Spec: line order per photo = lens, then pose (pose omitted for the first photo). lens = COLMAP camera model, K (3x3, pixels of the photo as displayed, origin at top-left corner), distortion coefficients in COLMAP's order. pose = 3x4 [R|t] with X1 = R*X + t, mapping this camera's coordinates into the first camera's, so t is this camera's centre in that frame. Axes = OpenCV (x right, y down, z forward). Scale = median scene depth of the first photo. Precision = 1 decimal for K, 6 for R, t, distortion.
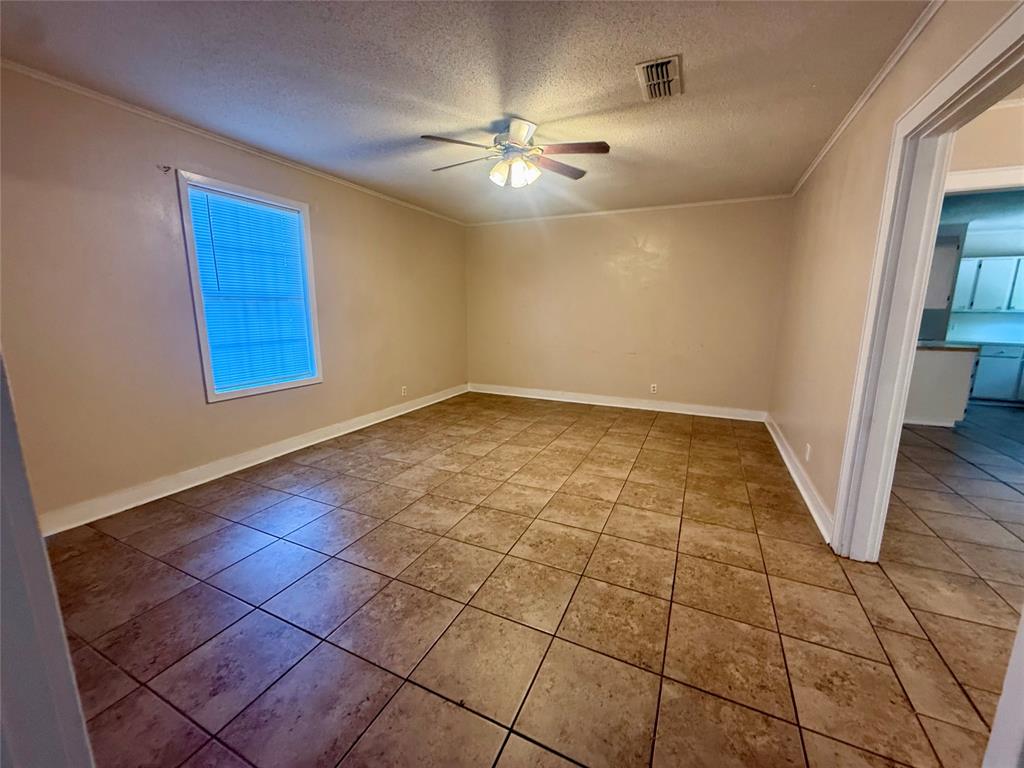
lens RADIAL K [[409.2, 0, 512.0], [0, 409.2, 384.0], [0, 0, 1]] dist [0.000486, -0.000019]
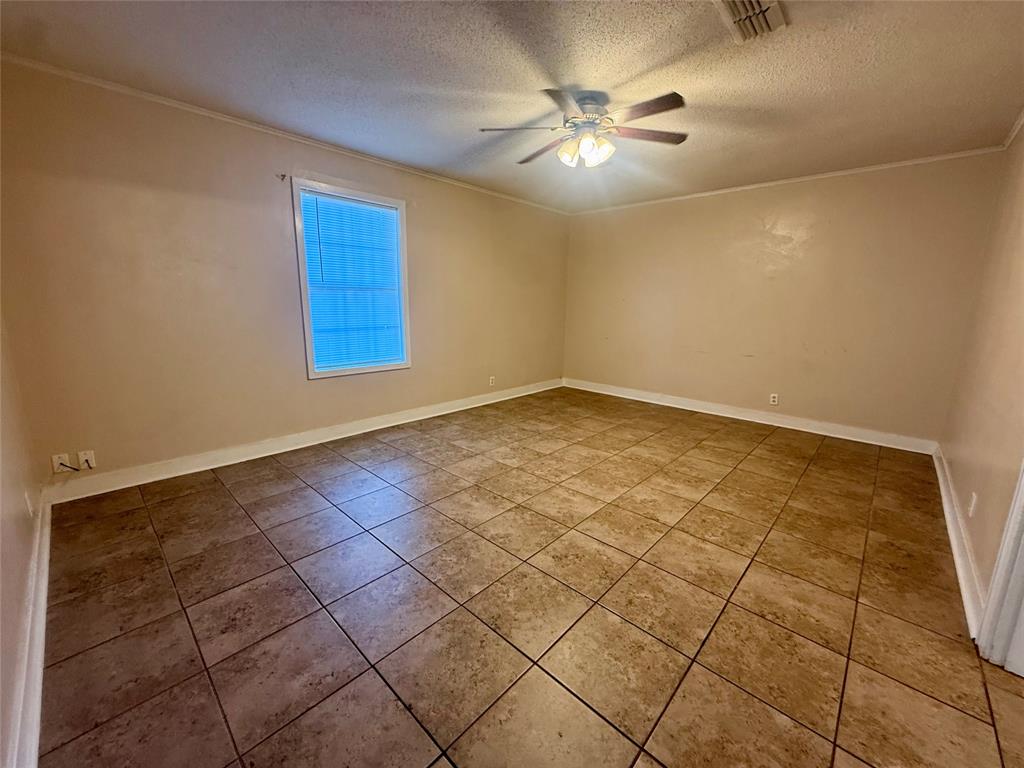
lens RADIAL K [[409.2, 0, 512.0], [0, 409.2, 384.0], [0, 0, 1]] dist [0.000486, -0.000019]
pose [[0.951007, 0.071519, -0.300785, 0.169064], [-0.067150, 0.997433, 0.024851, -0.008347], [0.301790, -0.003436, 0.953368, 0.078687]]
